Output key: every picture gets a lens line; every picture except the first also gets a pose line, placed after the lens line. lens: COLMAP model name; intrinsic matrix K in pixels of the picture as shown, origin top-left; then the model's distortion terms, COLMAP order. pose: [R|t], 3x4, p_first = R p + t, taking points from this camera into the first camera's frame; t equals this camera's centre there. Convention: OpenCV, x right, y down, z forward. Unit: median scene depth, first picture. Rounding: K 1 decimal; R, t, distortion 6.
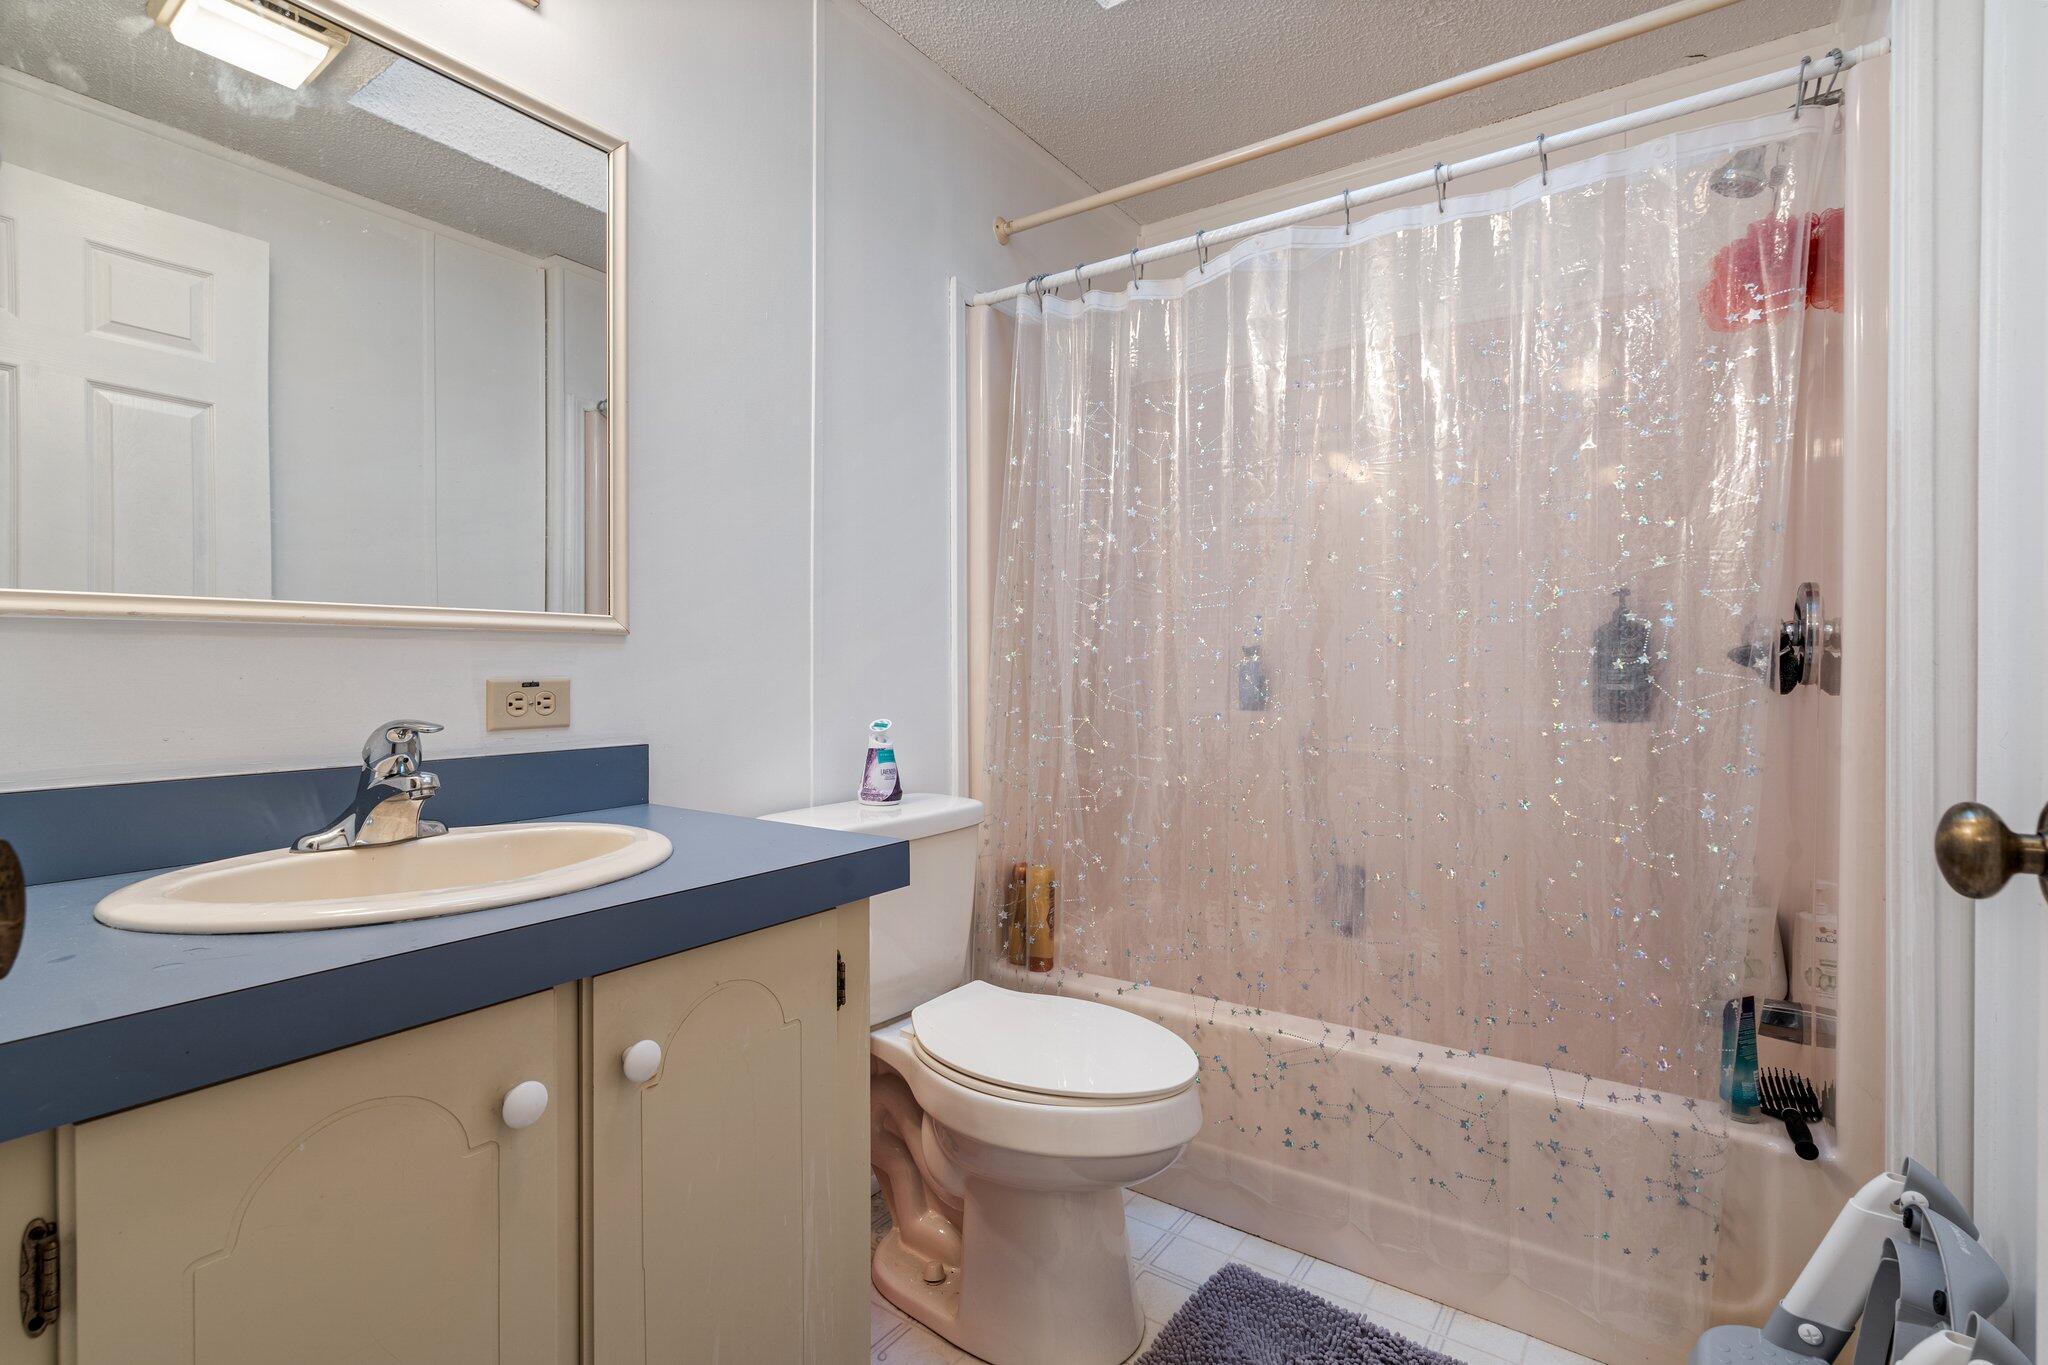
lens RADIAL K [[945.1, 0, 1029.6], [0, 945.1, 669.4], [0, 0, 1]] dist [-0.001402, 0.001382]
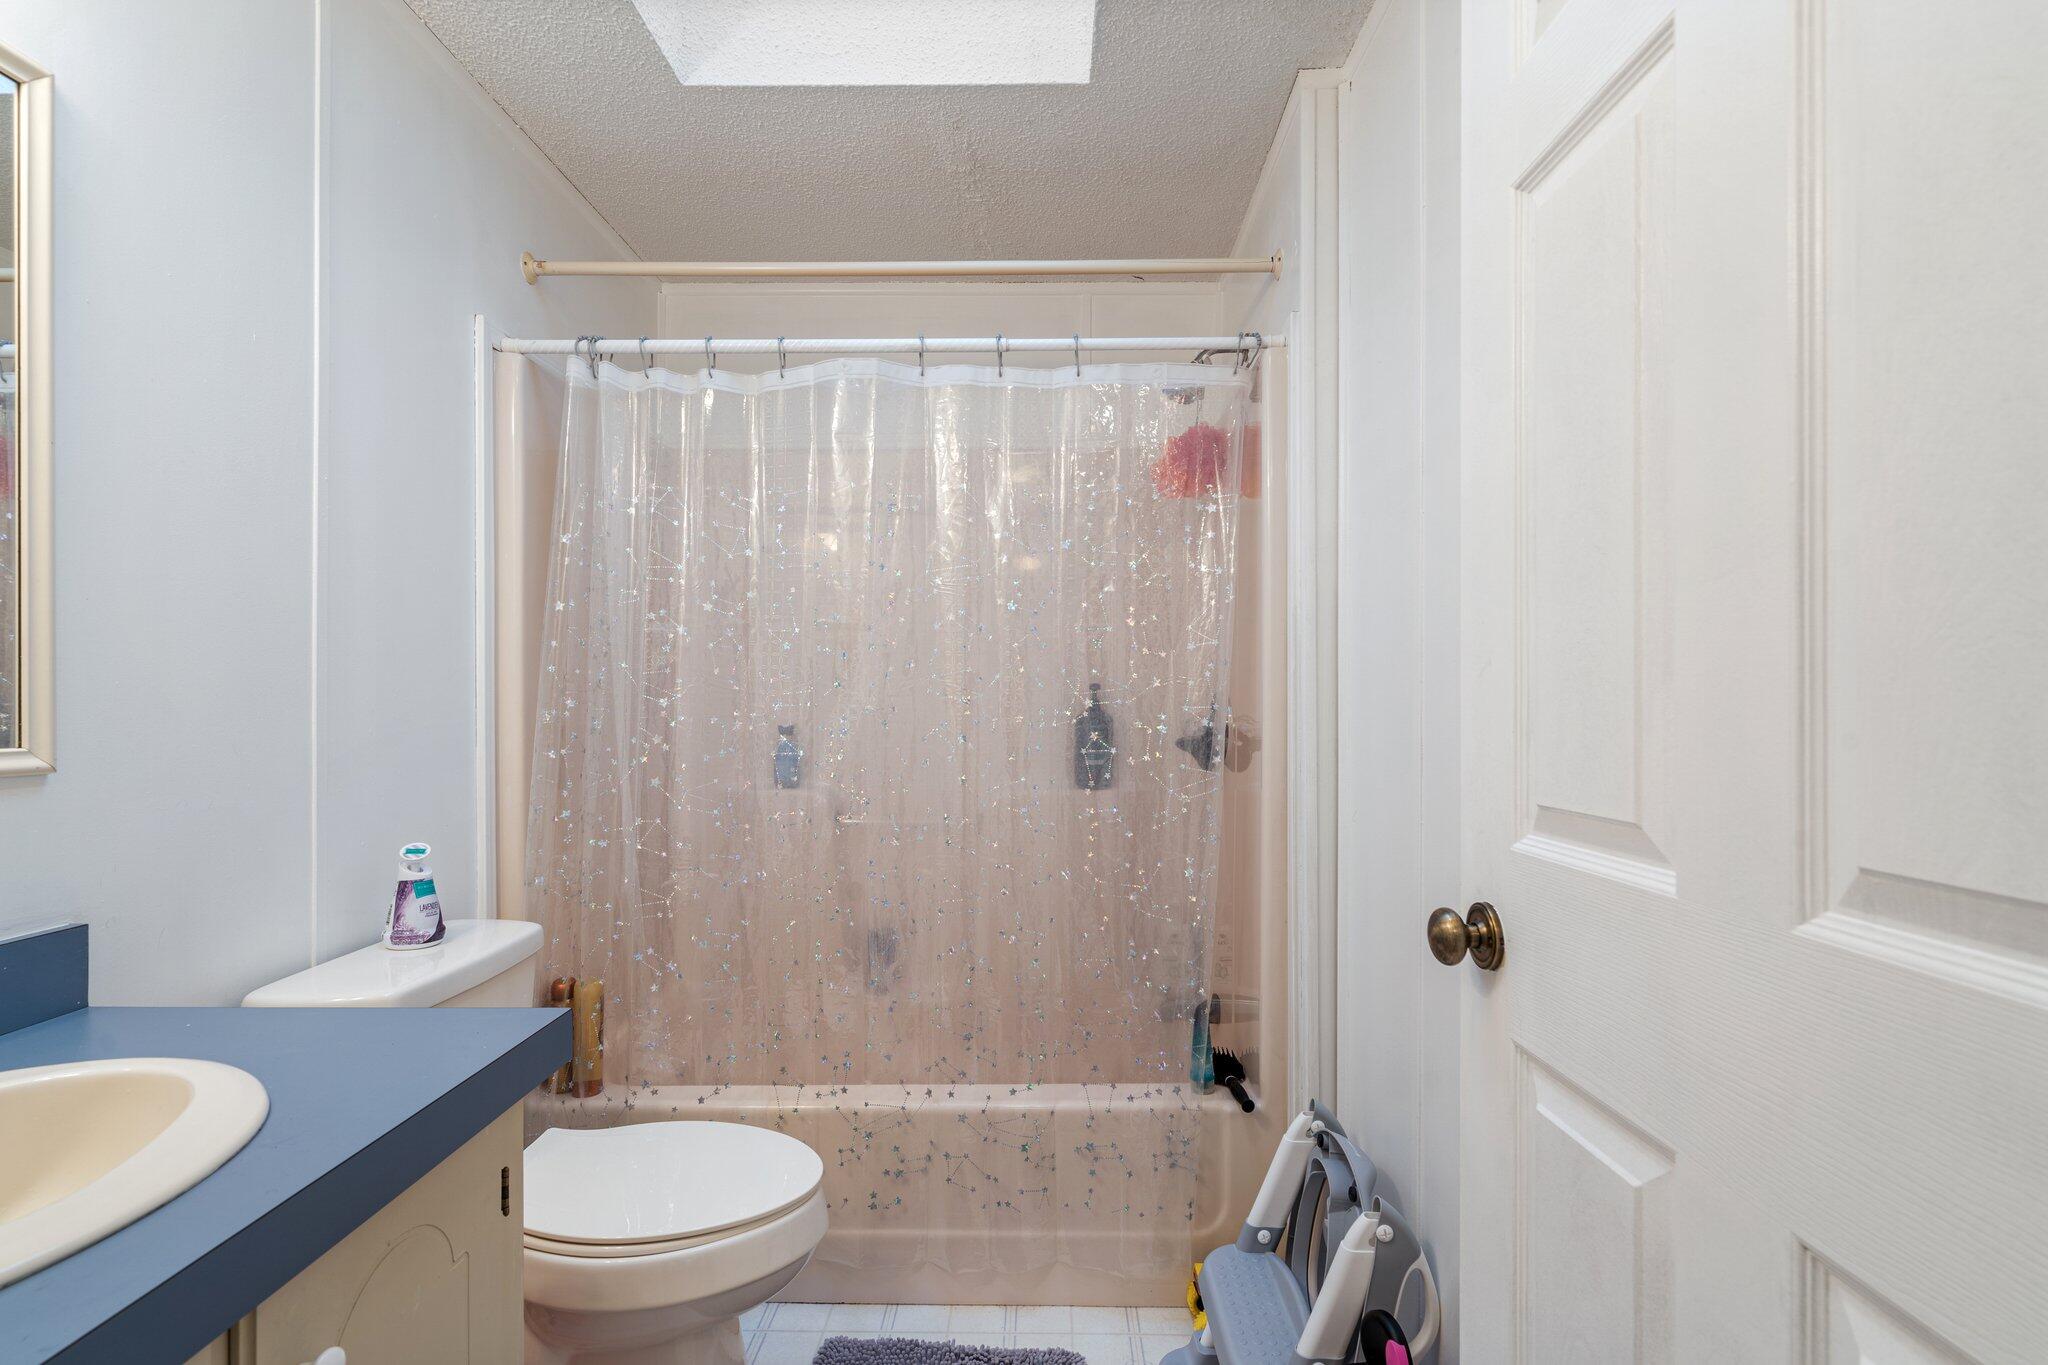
lens RADIAL K [[945.1, 0, 1022.6], [0, 945.1, 696.4], [0, 0, 1]] dist [-0.001402, 0.001382]
pose [[0.828285, -0.001056, 0.560307, -0.197897], [0.002977, 0.999992, -0.002516, -0.080834], [-0.560300, 0.003752, 0.828281, 0.010119]]
